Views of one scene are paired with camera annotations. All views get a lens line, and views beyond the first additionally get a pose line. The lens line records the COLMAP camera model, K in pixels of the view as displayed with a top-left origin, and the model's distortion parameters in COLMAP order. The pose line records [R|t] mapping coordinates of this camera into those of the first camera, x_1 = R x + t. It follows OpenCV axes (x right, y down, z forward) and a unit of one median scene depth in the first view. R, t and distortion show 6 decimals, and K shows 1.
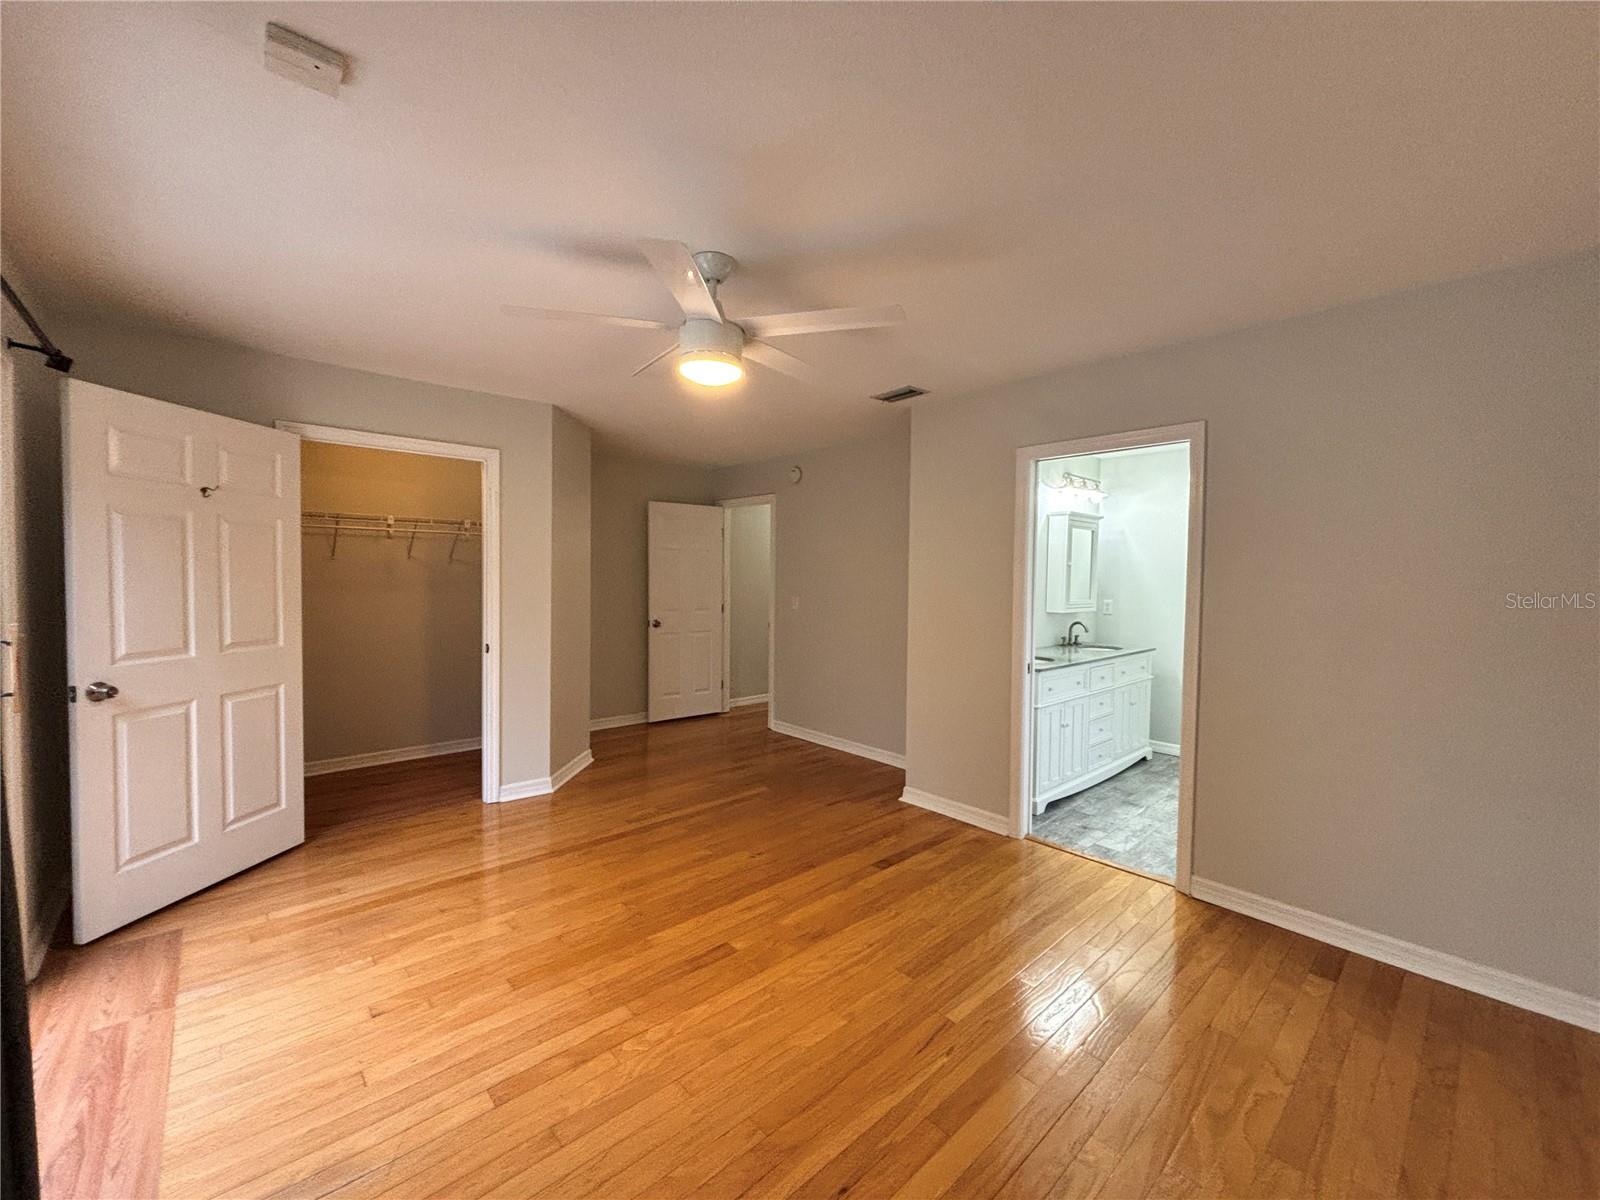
lens RADIAL K [[641.7, 0, 799.3], [0, 641.7, 598.8], [0, 0, 1]] dist [0.005498, -0.001814]
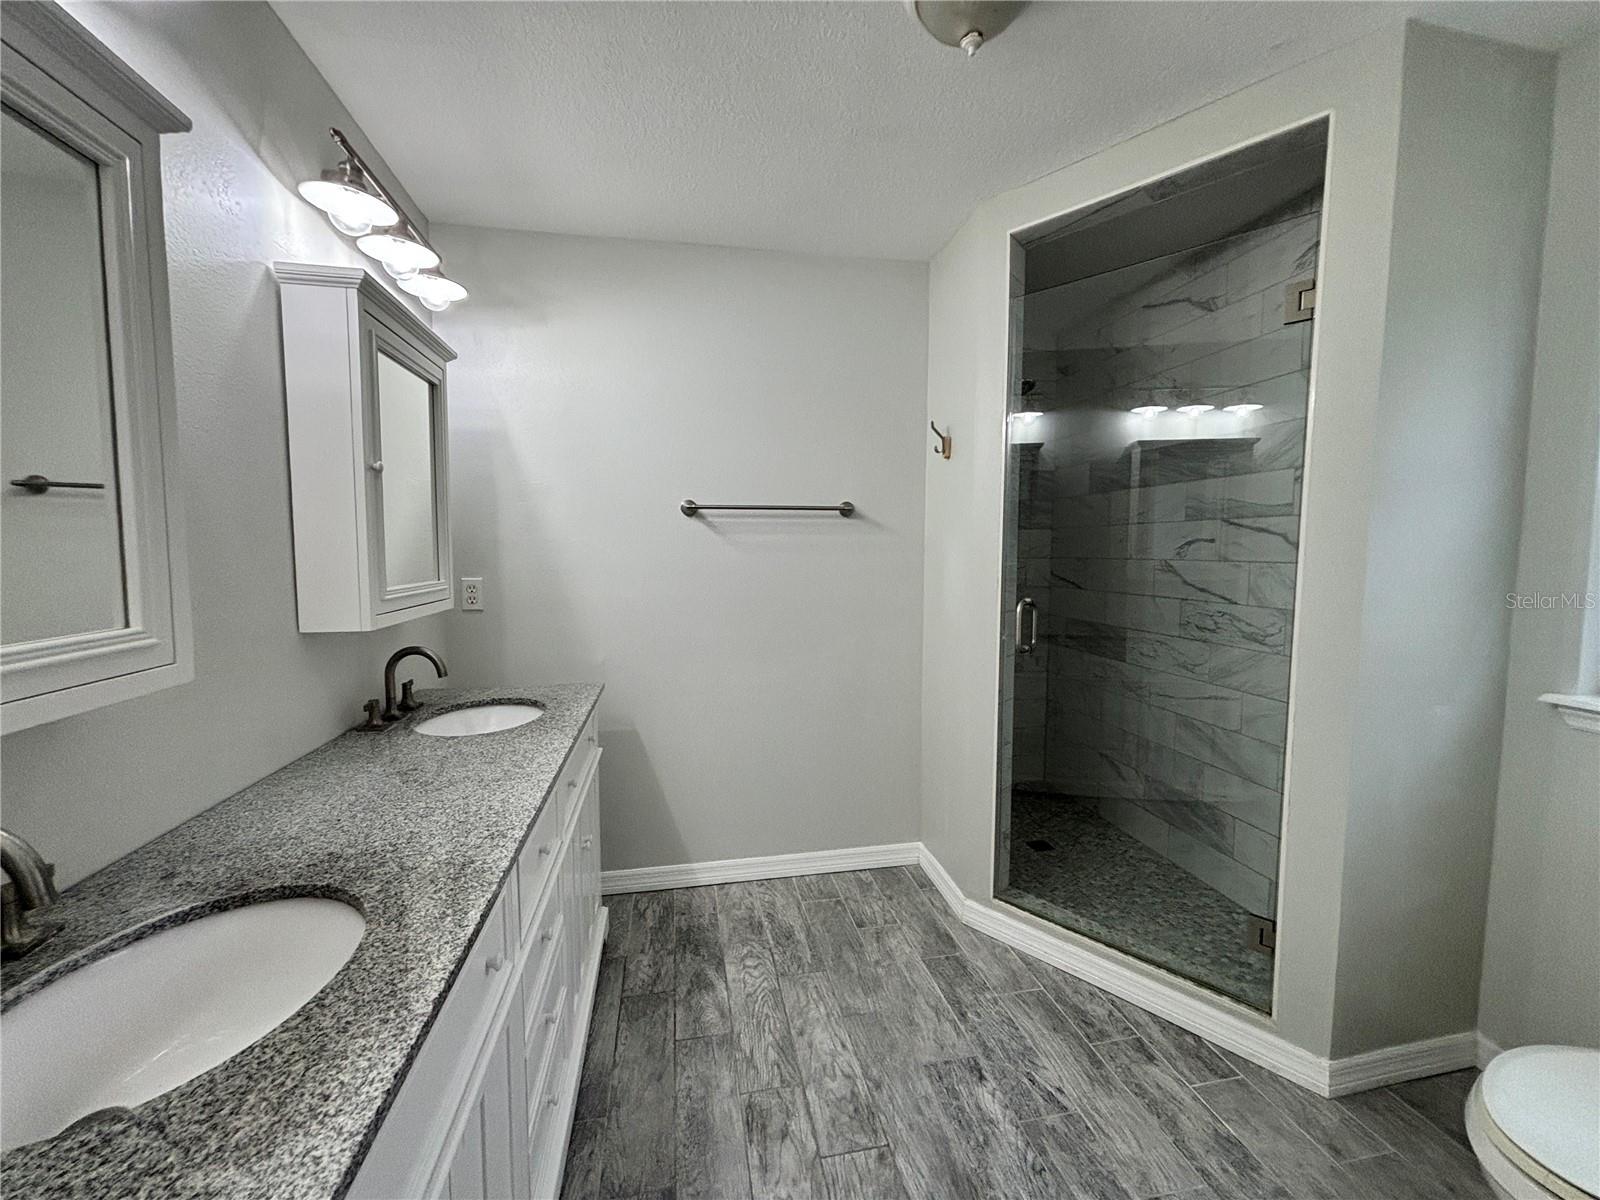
lens RADIAL K [[641.7, 0, 800.2], [0, 641.7, 600.4], [0, 0, 1]] dist [0.005498, -0.001814]
pose [[0.520145, -0.078097, 0.850500, 0.250852], [0.038834, 0.996943, 0.067794, -0.004361], [-0.853195, -0.002234, 0.521588, 0.640106]]
